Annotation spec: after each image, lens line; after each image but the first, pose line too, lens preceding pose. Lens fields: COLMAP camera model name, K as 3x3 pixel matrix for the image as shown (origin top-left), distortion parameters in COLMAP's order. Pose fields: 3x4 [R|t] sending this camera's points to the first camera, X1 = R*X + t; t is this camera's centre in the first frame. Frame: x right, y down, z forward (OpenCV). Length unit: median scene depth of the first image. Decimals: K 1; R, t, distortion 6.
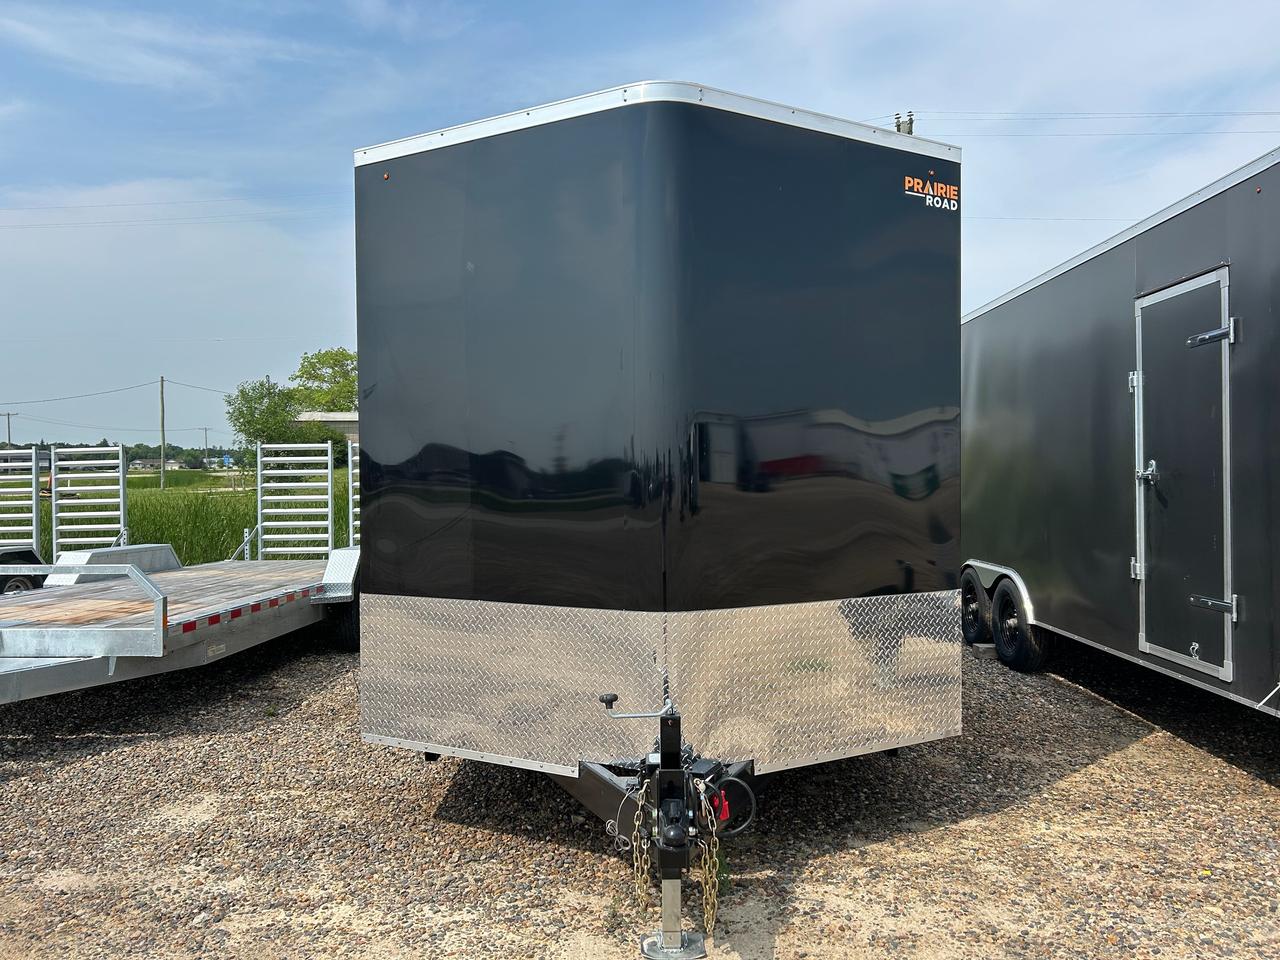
lens RADIAL K [[964.4, 0, 640.0], [0, 964.4, 480.0], [0, 0, 1]] dist [0.067677, -0.080226]
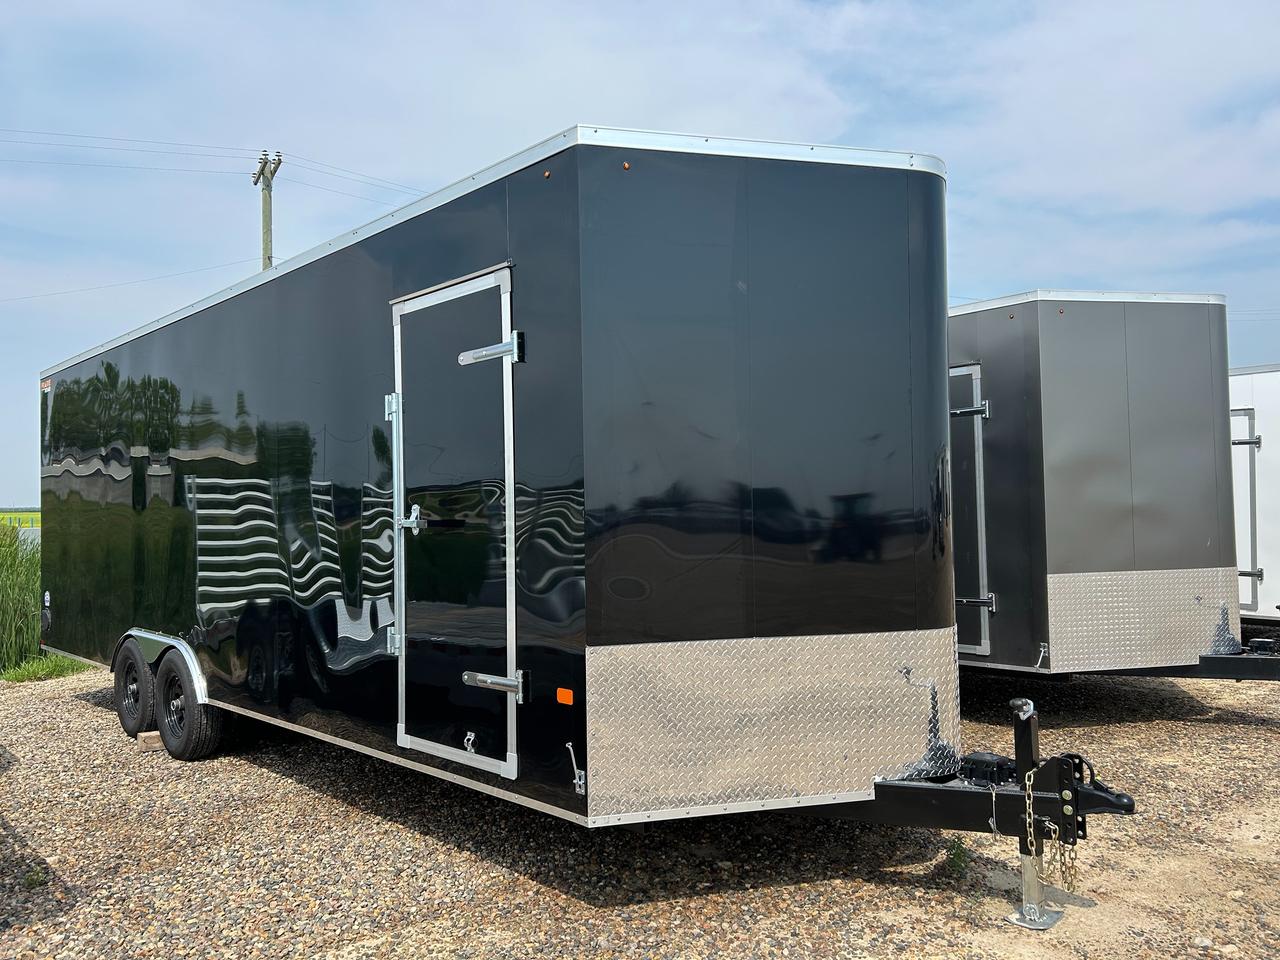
lens RADIAL K [[964.4, 0, 640.0], [0, 964.4, 480.0], [0, 0, 1]] dist [0.067677, -0.080226]
pose [[0.714647, 0.022847, 0.699112, -0.911185], [0.014060, 0.998795, -0.047013, 0.014028], [-0.699343, 0.043427, 0.713465, 0.400077]]
